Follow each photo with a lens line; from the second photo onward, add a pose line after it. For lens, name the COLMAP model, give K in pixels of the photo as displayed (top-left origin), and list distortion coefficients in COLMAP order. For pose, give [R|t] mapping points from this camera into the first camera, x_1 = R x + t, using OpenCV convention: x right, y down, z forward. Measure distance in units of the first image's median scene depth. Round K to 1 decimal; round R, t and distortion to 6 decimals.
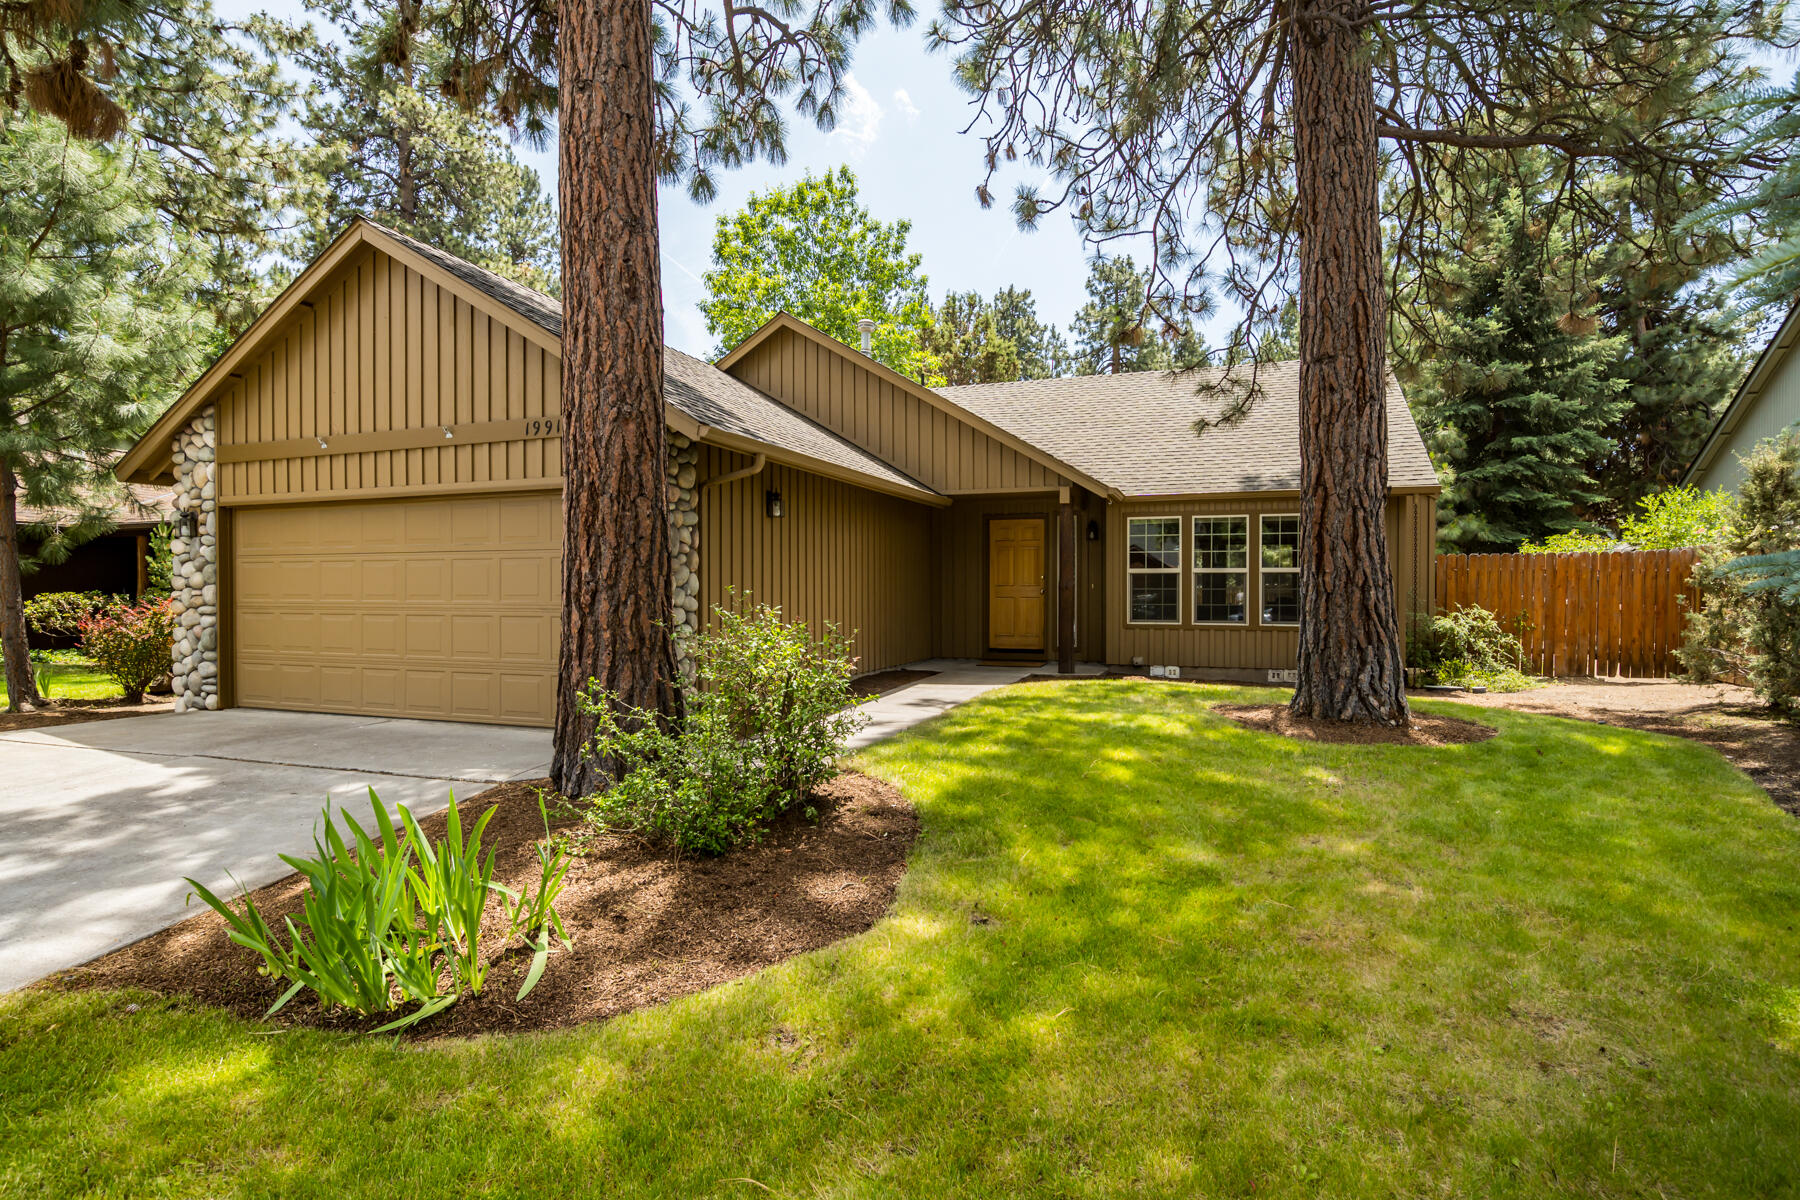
lens RADIAL K [[910.6, 0, 884.2], [0, 910.6, 643.3], [0, 0, 1]] dist [-0.015748, 0.005118]
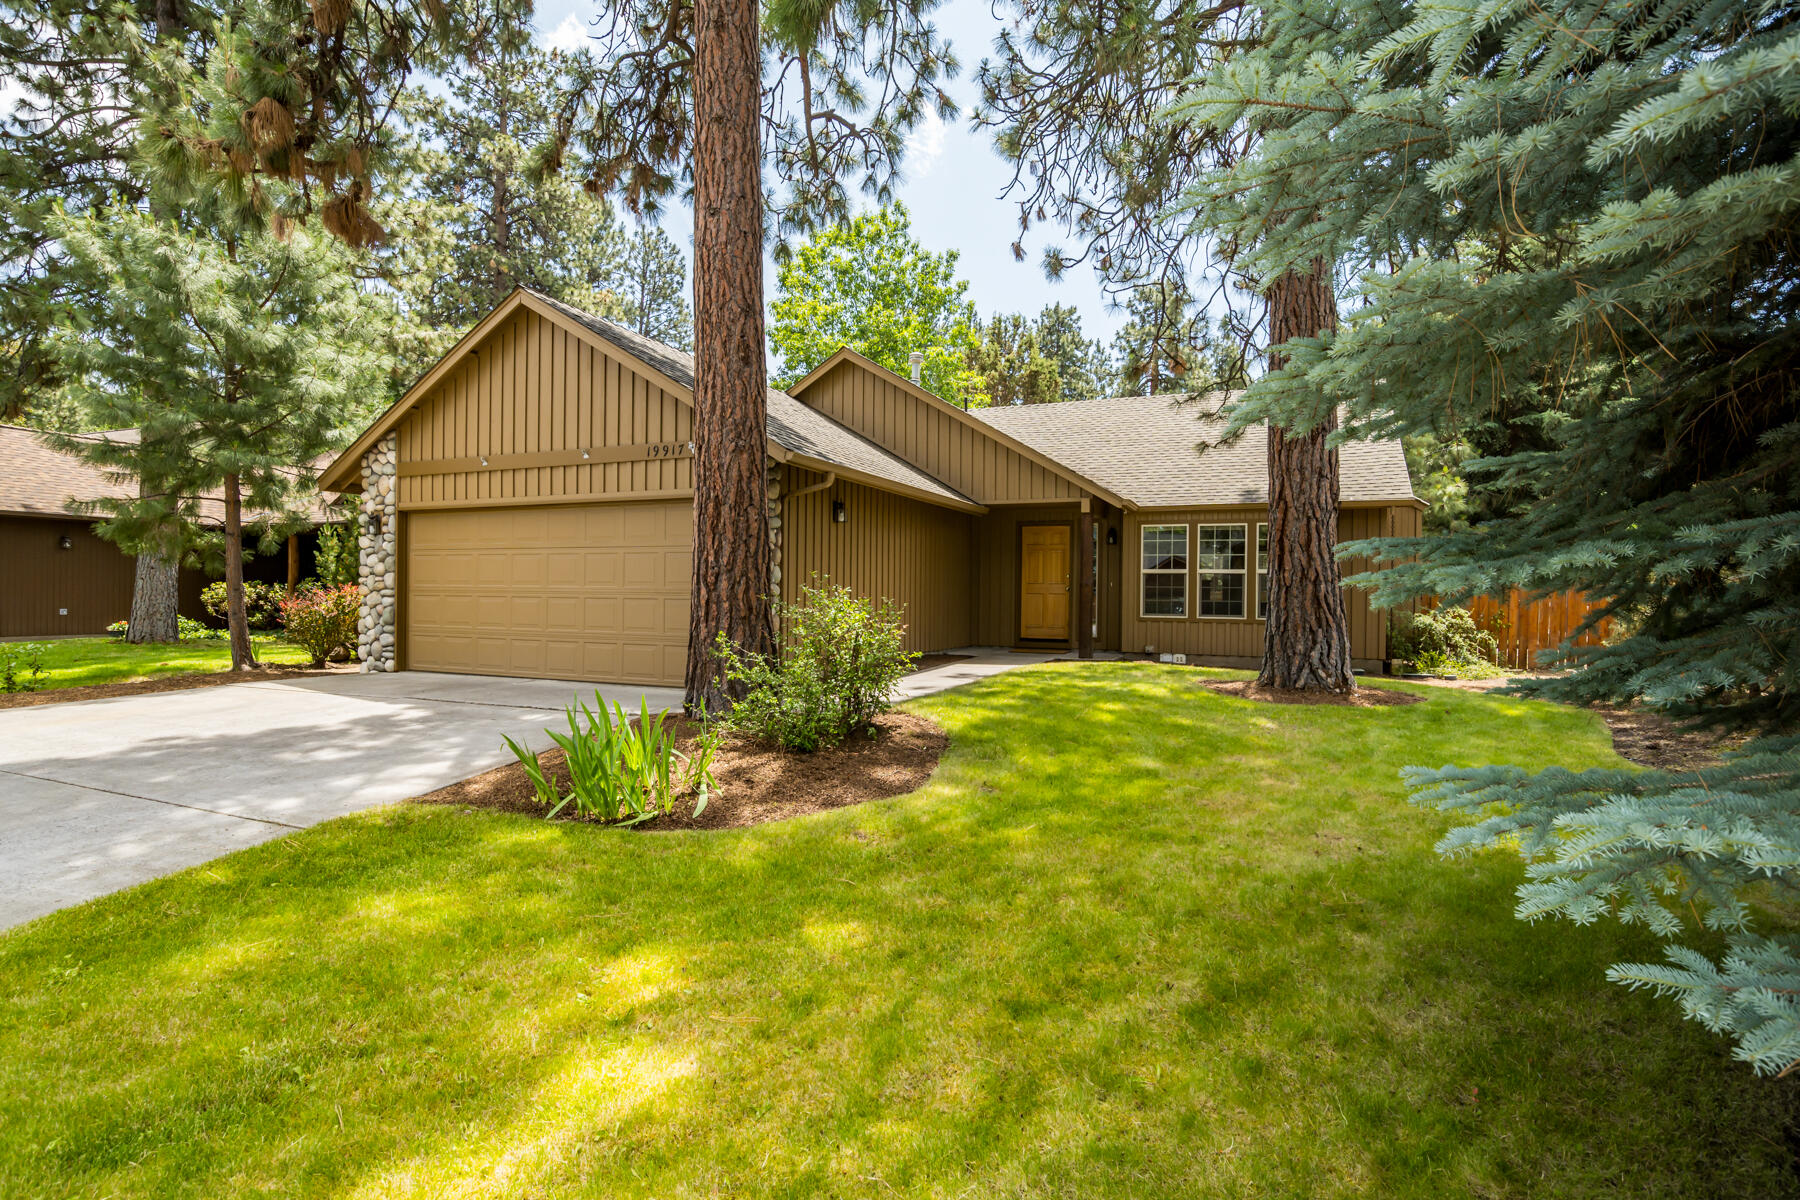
lens RADIAL K [[910.6, 0, 898.7], [0, 910.6, 603.8], [0, 0, 1]] dist [-0.015748, 0.005118]
pose [[0.999273, 0.010004, -0.036793, 0.005683], [-0.011858, 0.998653, -0.050516, 0.033562], [0.036238, 0.050915, 0.998045, -0.227063]]
